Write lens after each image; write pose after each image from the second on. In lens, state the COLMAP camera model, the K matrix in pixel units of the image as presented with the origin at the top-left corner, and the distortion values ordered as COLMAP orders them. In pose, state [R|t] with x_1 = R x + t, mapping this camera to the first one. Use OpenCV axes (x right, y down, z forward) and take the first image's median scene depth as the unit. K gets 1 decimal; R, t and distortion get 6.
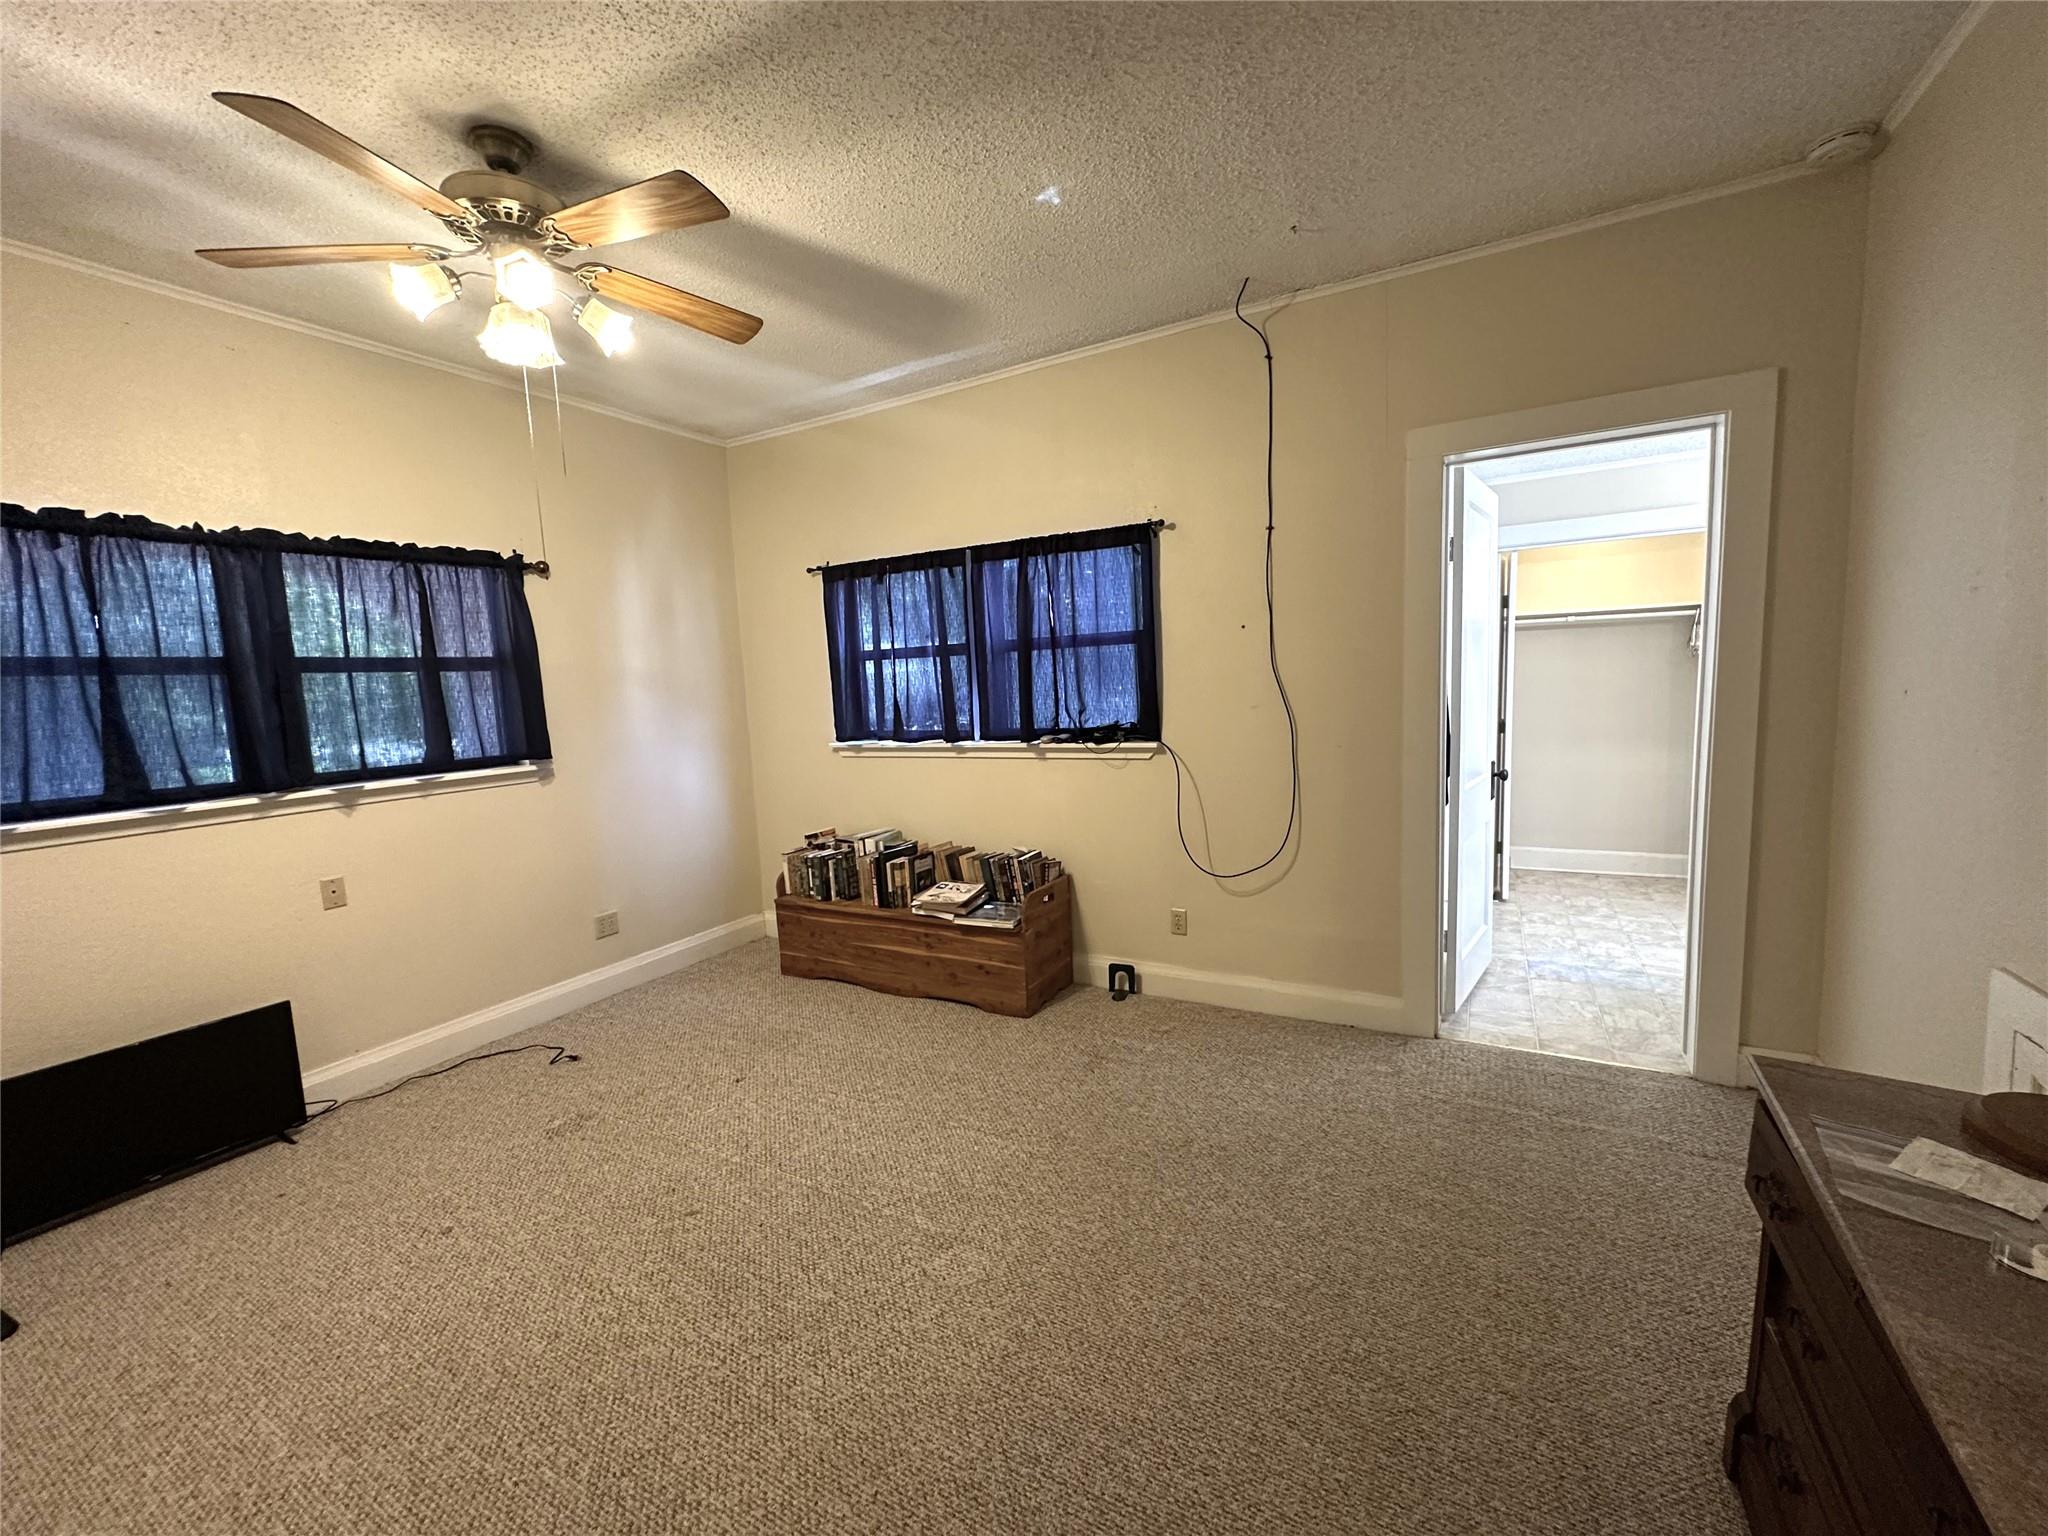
lens RADIAL K [[828.2, 0, 1024.6], [0, 828.2, 773.0], [0, 0, 1]] dist [-0.001652, -0.000645]
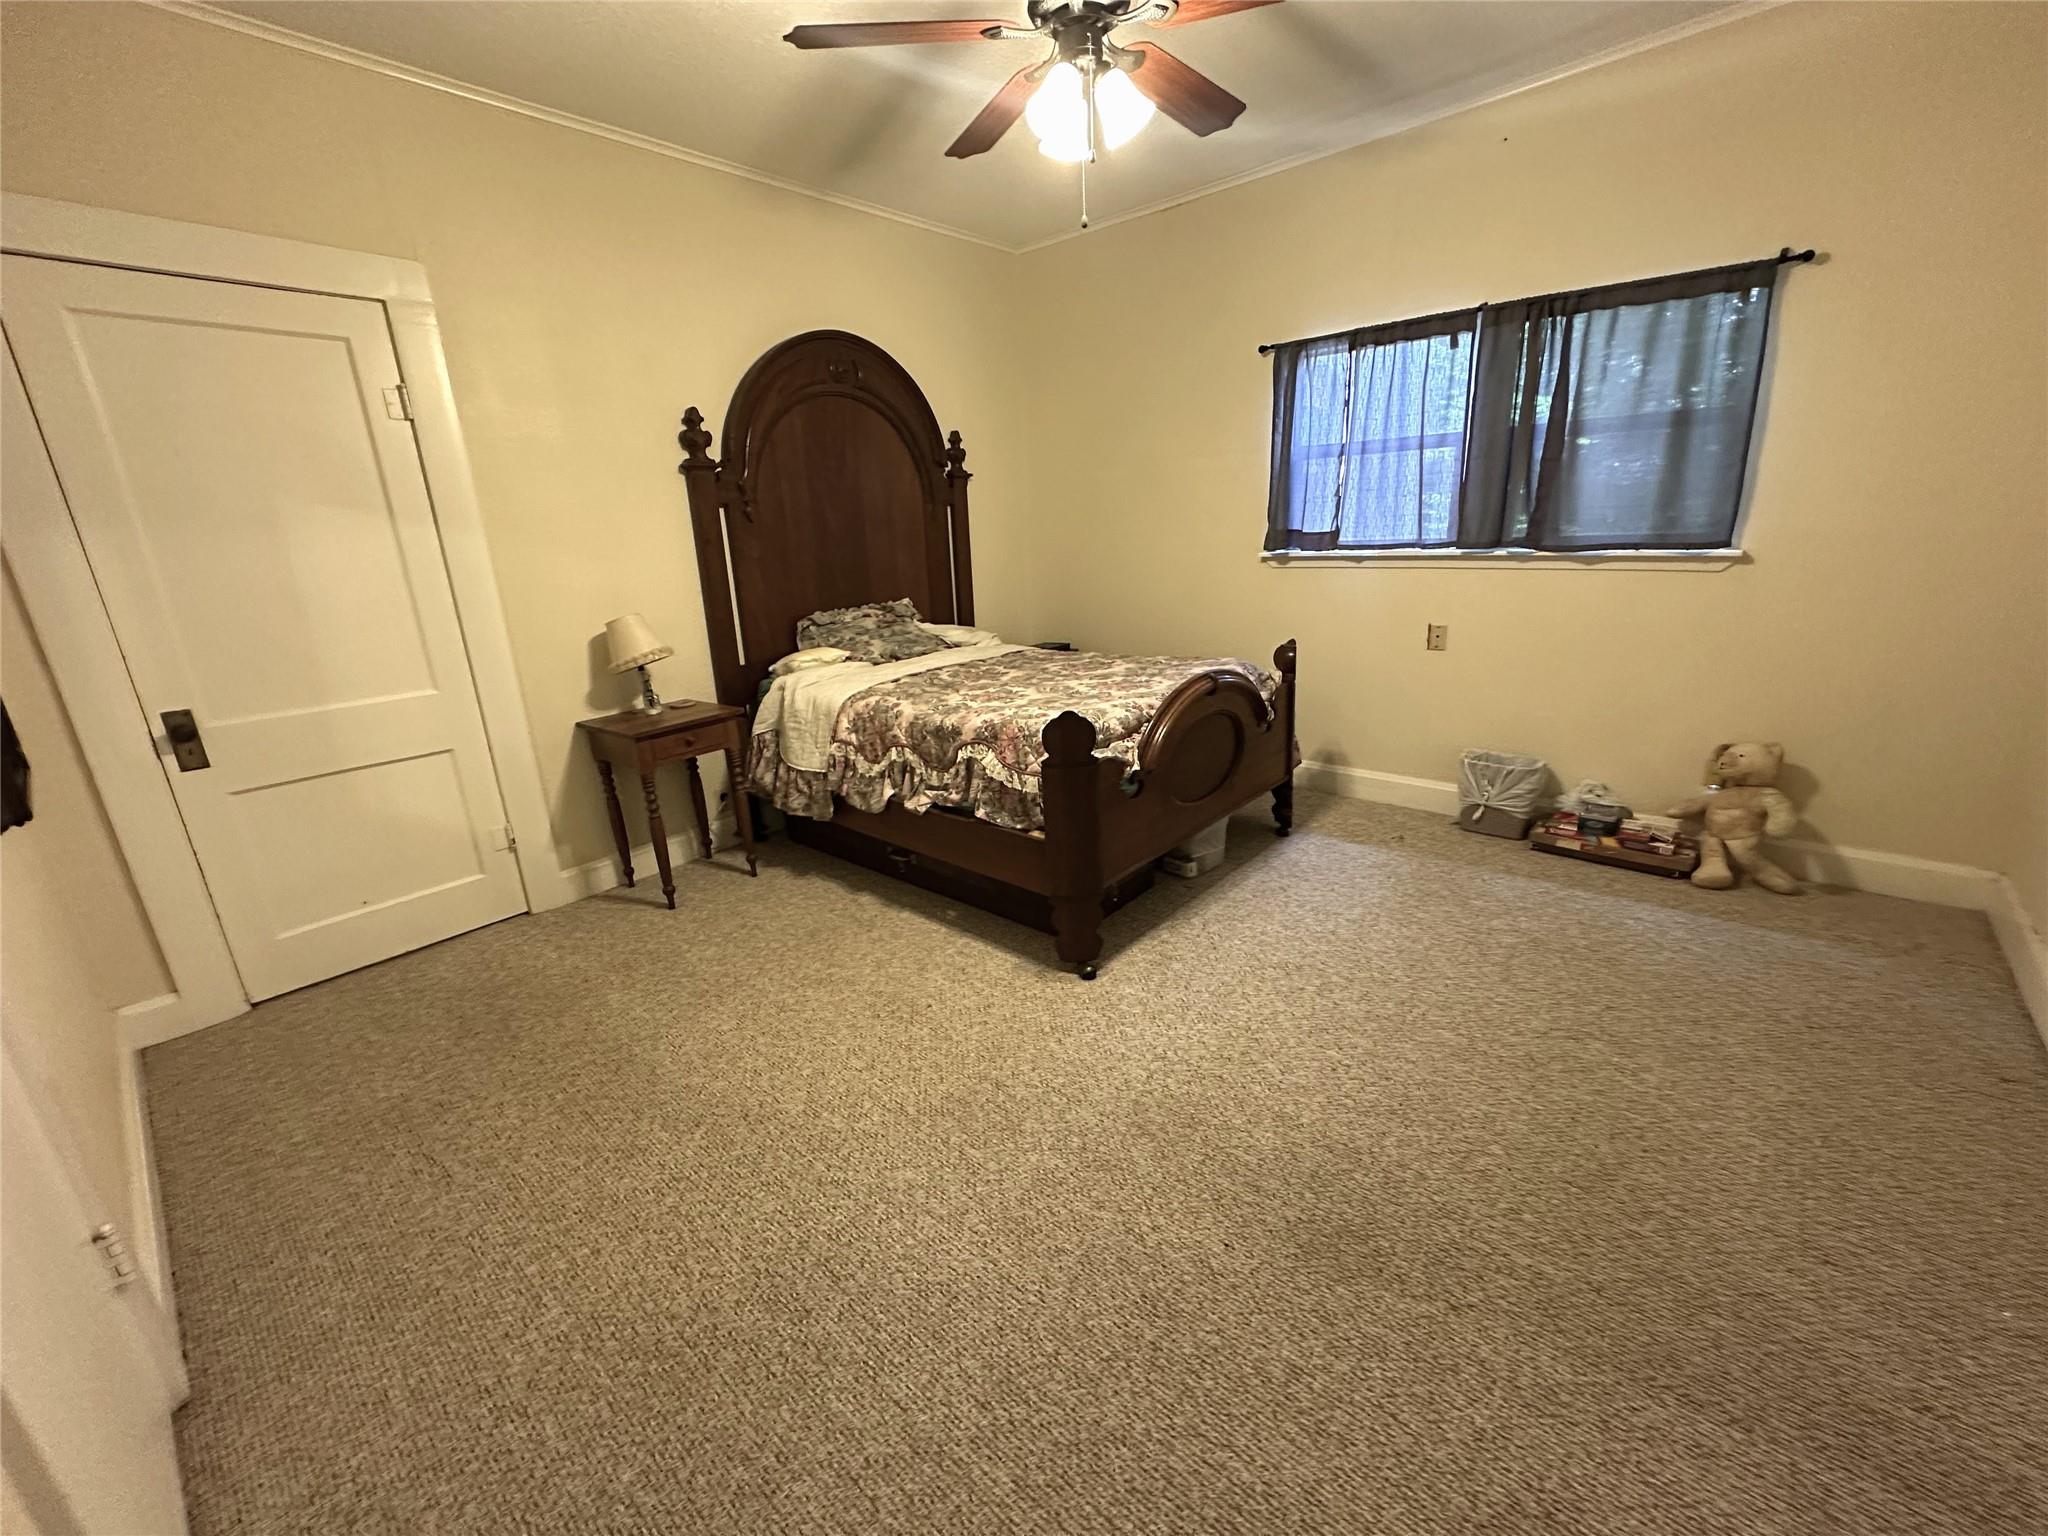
lens RADIAL K [[828.2, 0, 1026.8], [0, 828.2, 761.9], [0, 0, 1]] dist [-0.001652, -0.000645]
pose [[0.977020, 0.059988, -0.204532, -0.290851], [-0.021333, 0.982282, 0.186193, 0.027390], [0.212078, -0.177551, 0.960988, 0.023274]]
